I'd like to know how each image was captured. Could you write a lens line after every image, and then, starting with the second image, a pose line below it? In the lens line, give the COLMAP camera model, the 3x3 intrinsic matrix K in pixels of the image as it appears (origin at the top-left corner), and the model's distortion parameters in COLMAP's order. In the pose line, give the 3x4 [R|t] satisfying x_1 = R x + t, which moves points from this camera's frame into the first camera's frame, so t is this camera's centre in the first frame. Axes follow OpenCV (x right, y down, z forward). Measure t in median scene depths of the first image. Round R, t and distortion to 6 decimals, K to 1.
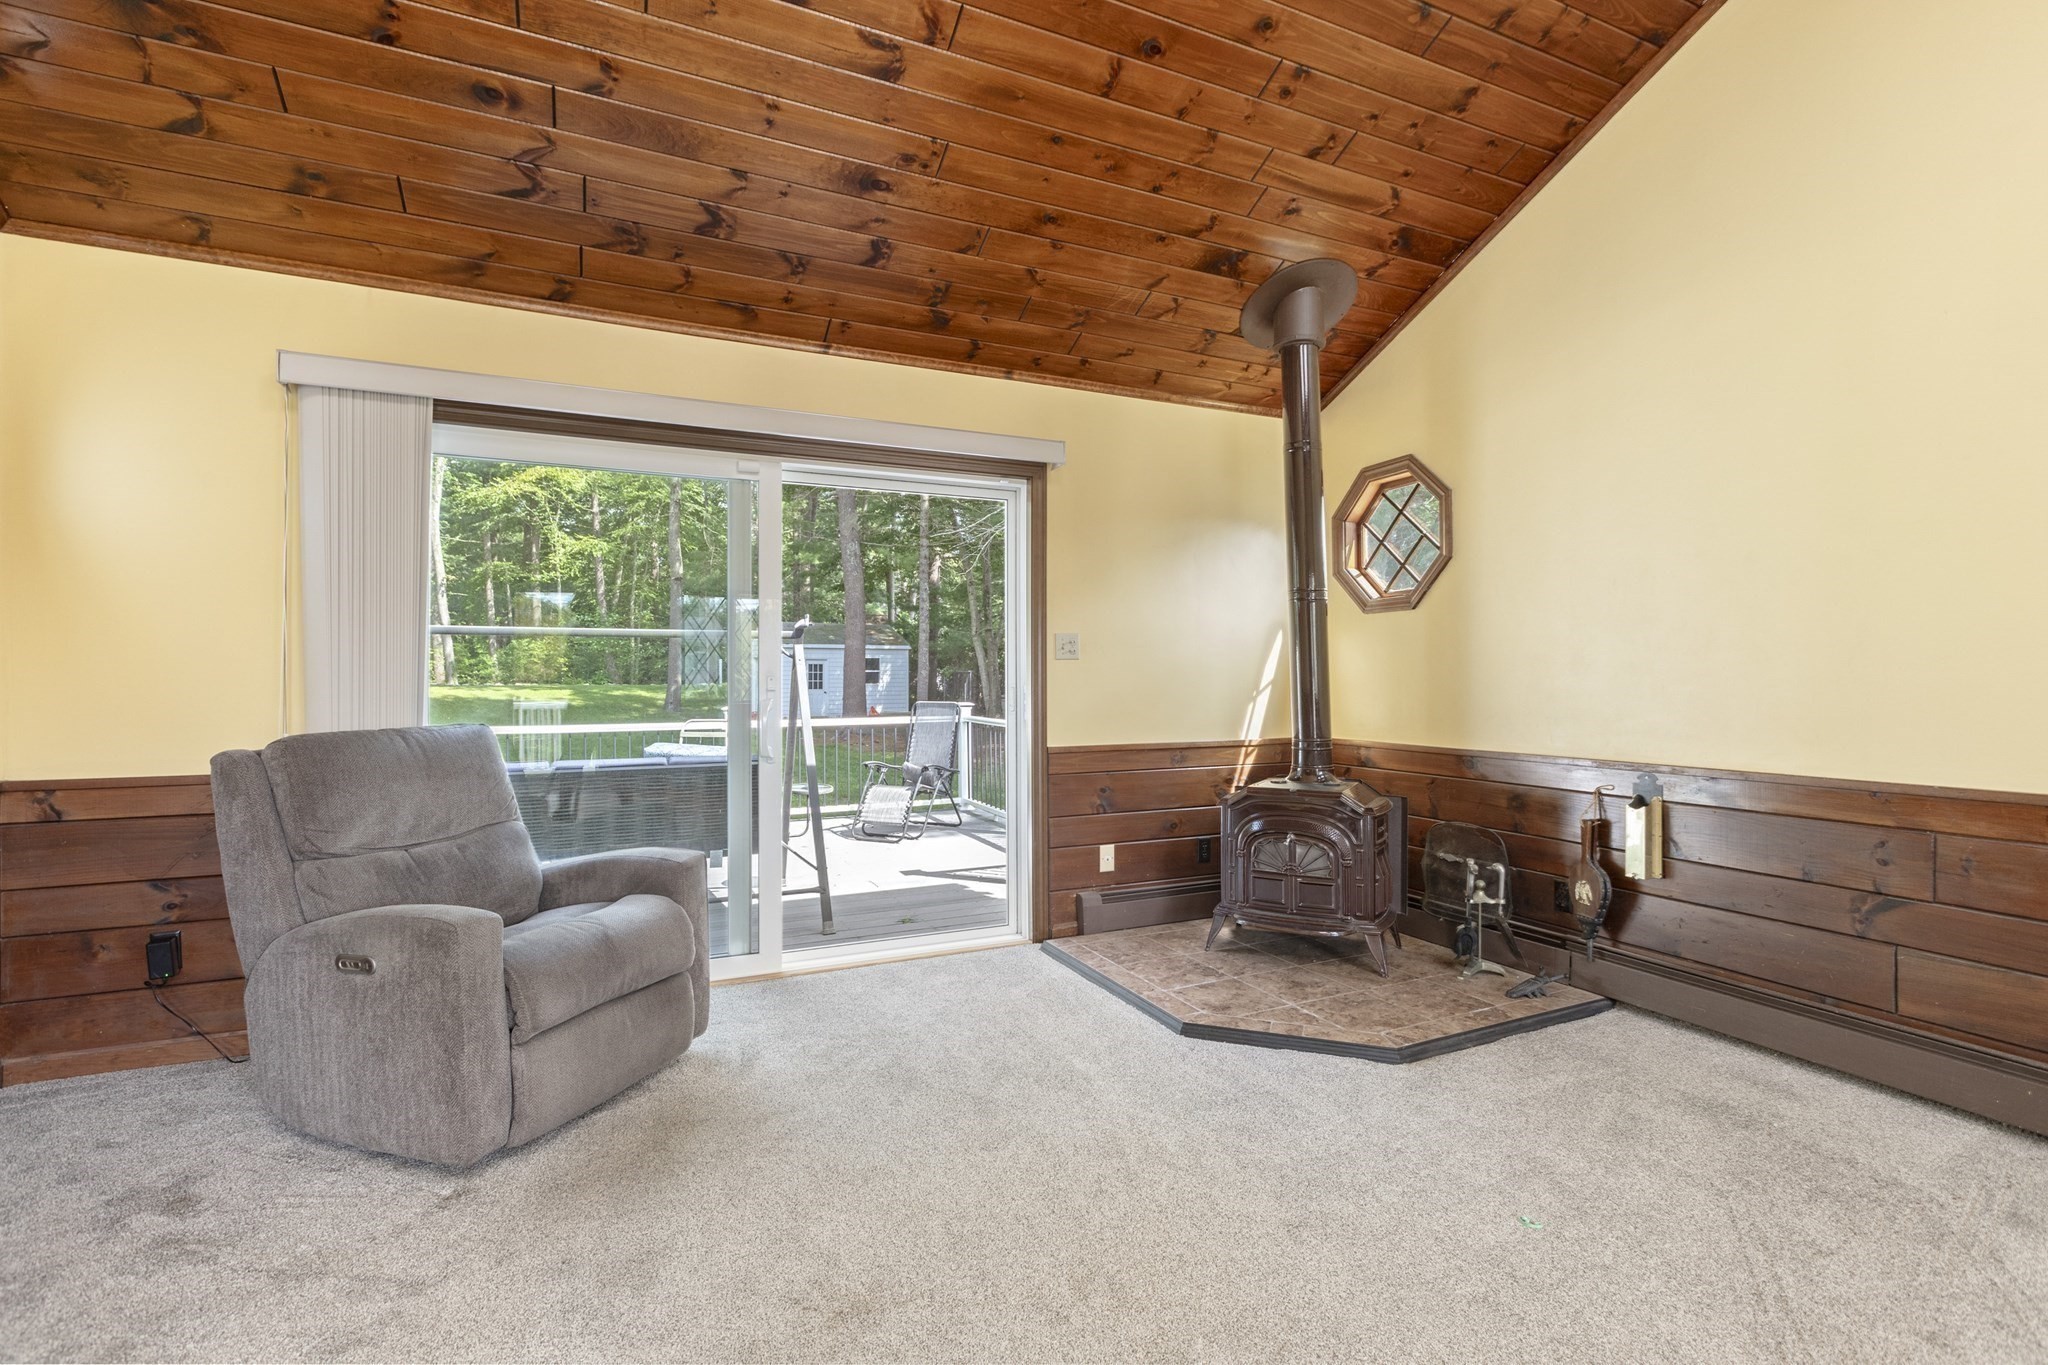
lens RADIAL K [[921.3, 0, 1025.5], [0, 921.3, 675.8], [0, 0, 1]] dist [-0.001319, 0.000066]
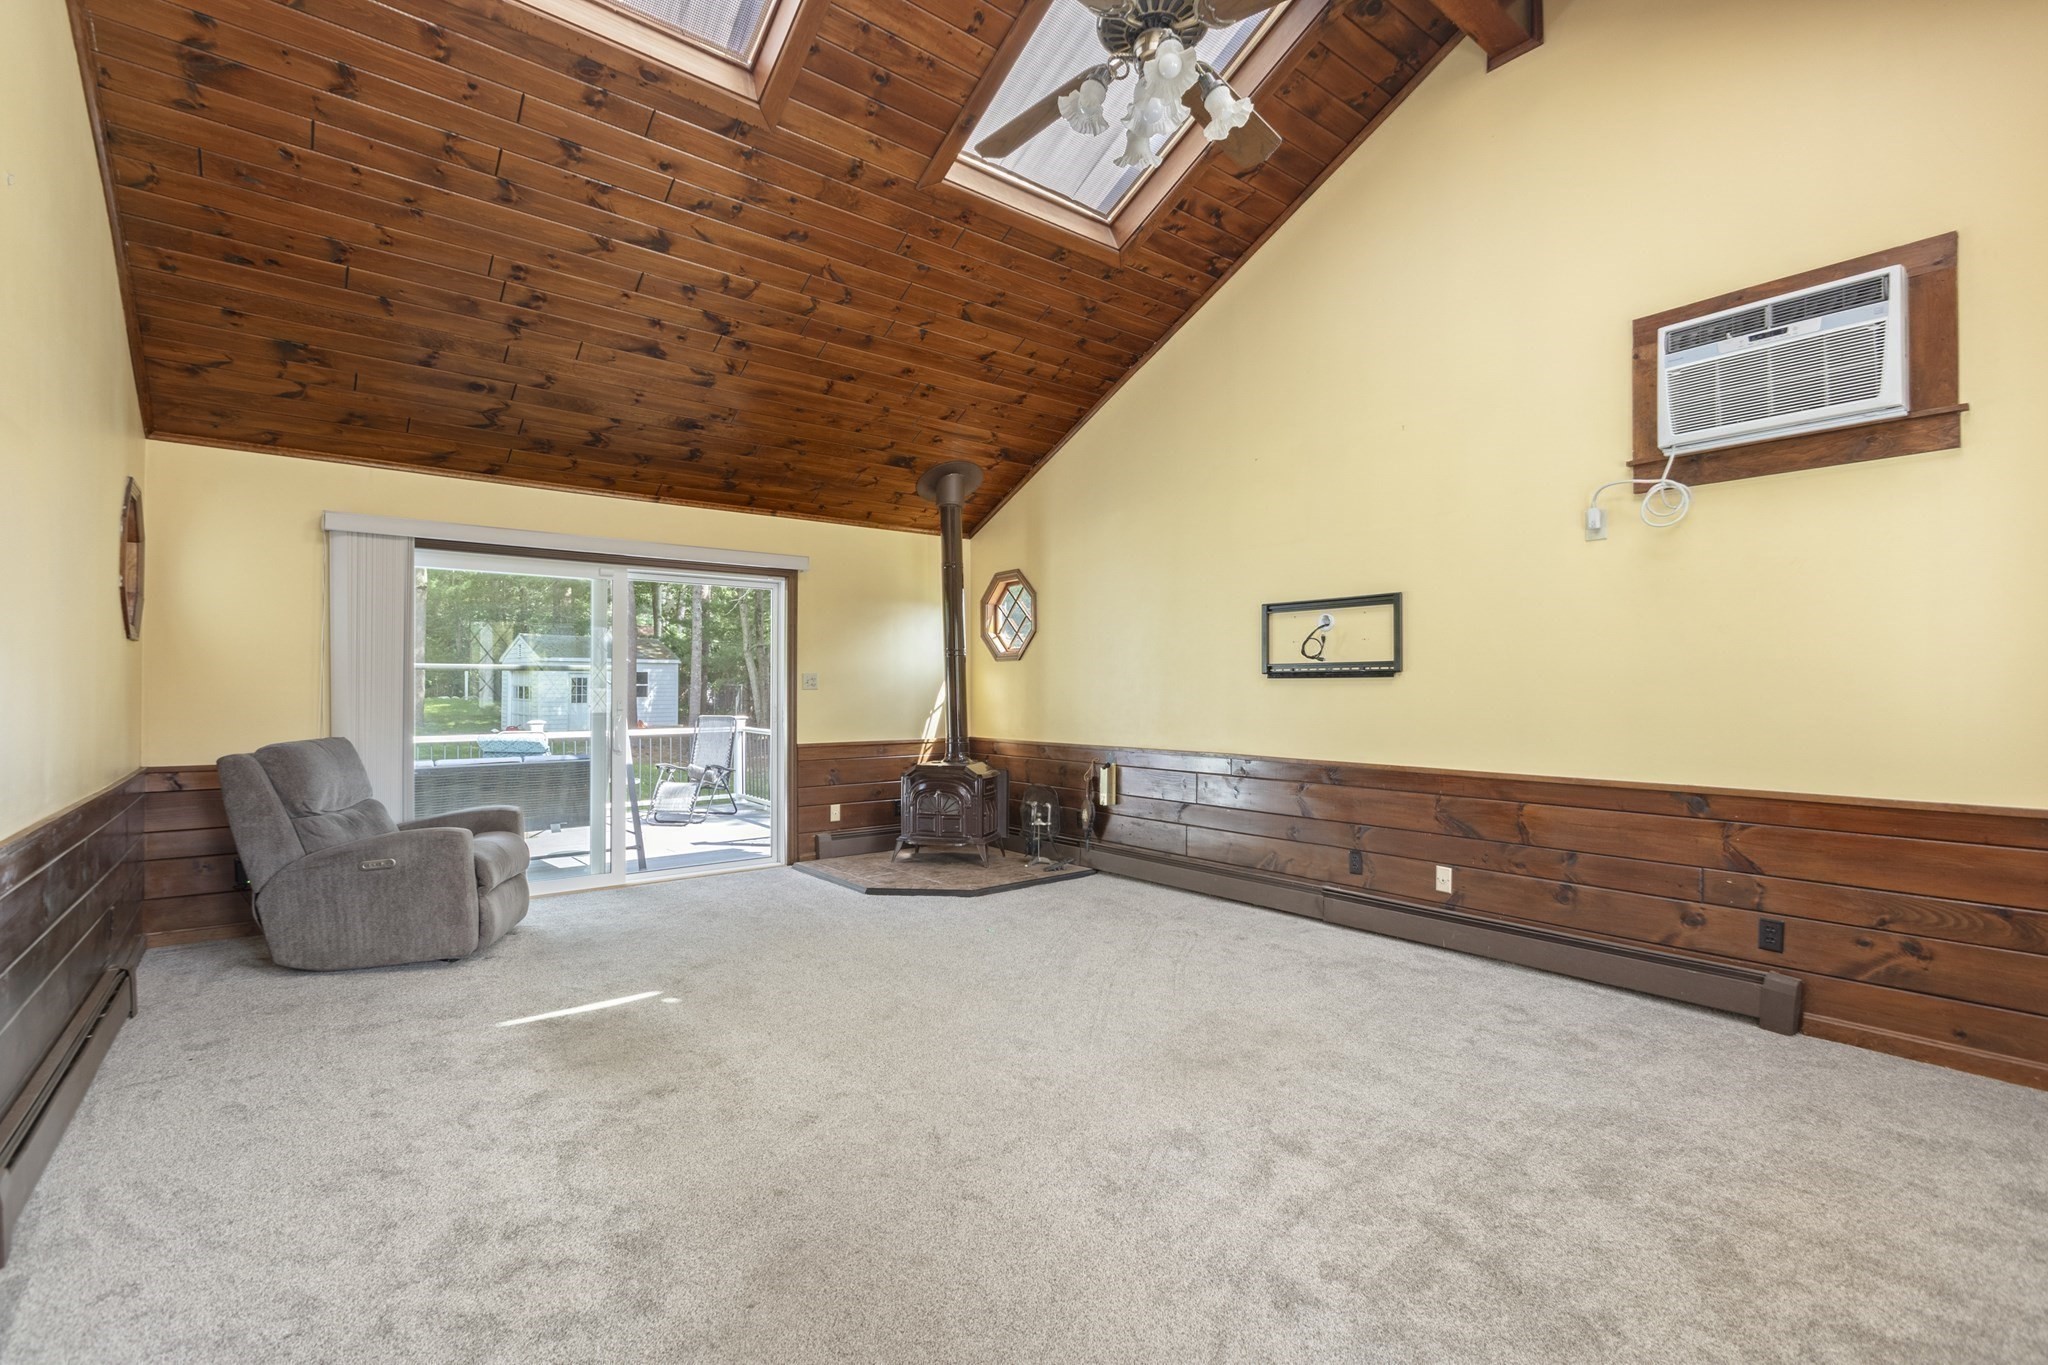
lens RADIAL K [[921.3, 0, 1025.5], [0, 921.3, 675.8], [0, 0, 1]] dist [-0.001319, 0.000066]
pose [[0.971237, 0.004959, 0.238063, 0.030027], [-0.001878, 0.999912, -0.013165, -0.023449], [-0.238107, 0.012339, 0.971160, -0.724186]]
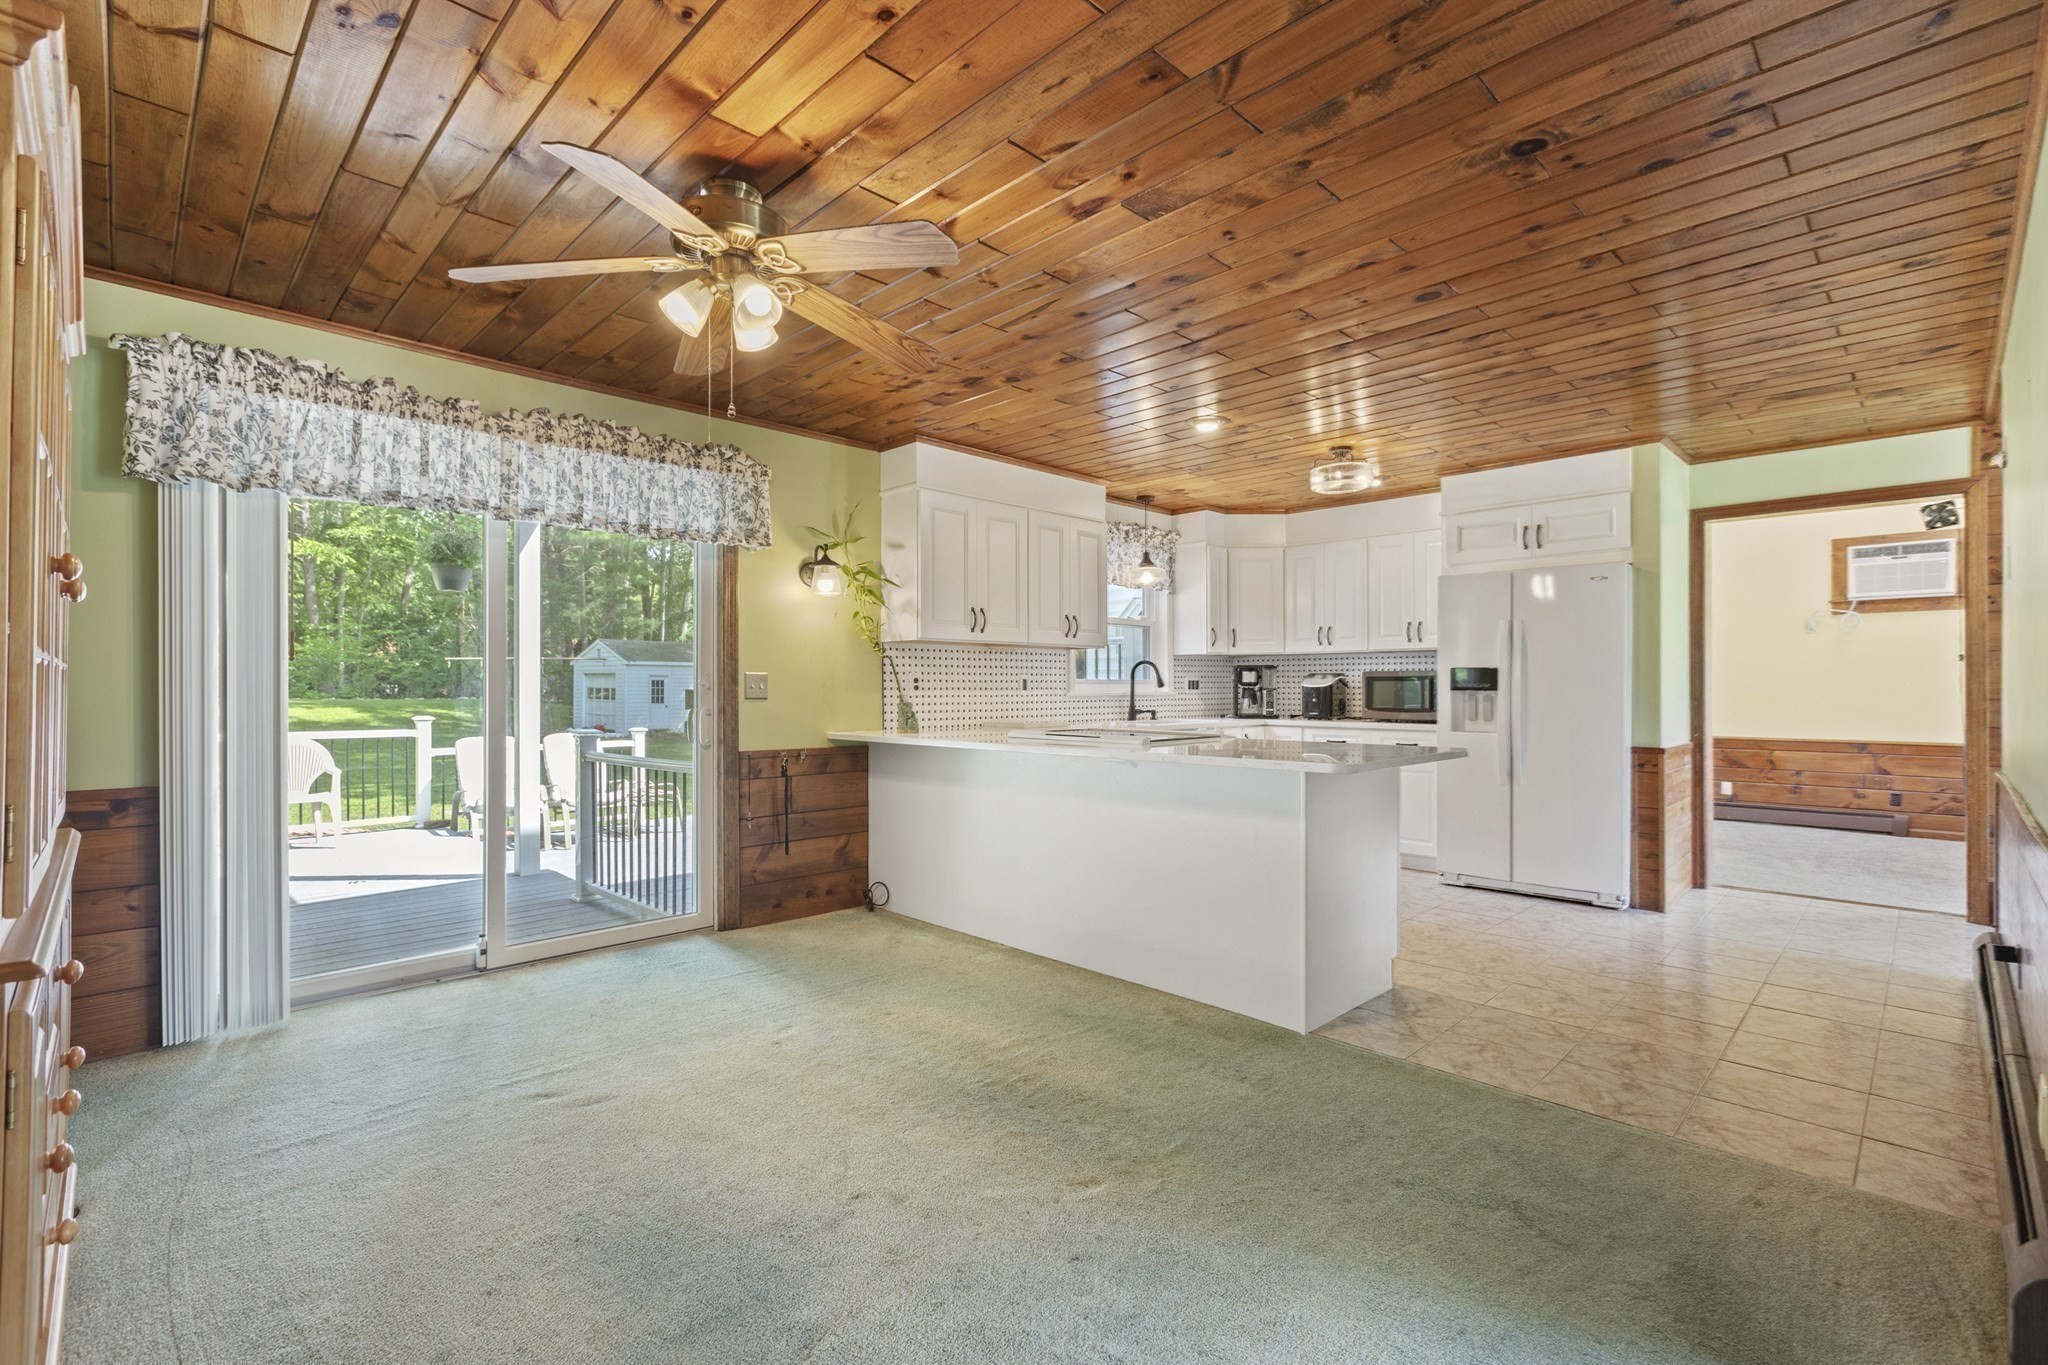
lens RADIAL K [[920.0, 0, 1015.4], [0, 920.0, 687.4], [0, 0, 1]] dist [-0.002320, -0.000363]
pose [[0.939470, 0.001095, 0.342629, -1.813765], [-0.000552, 0.999998, -0.001682, -0.047938], [-0.342630, 0.001391, 0.939469, -1.378329]]
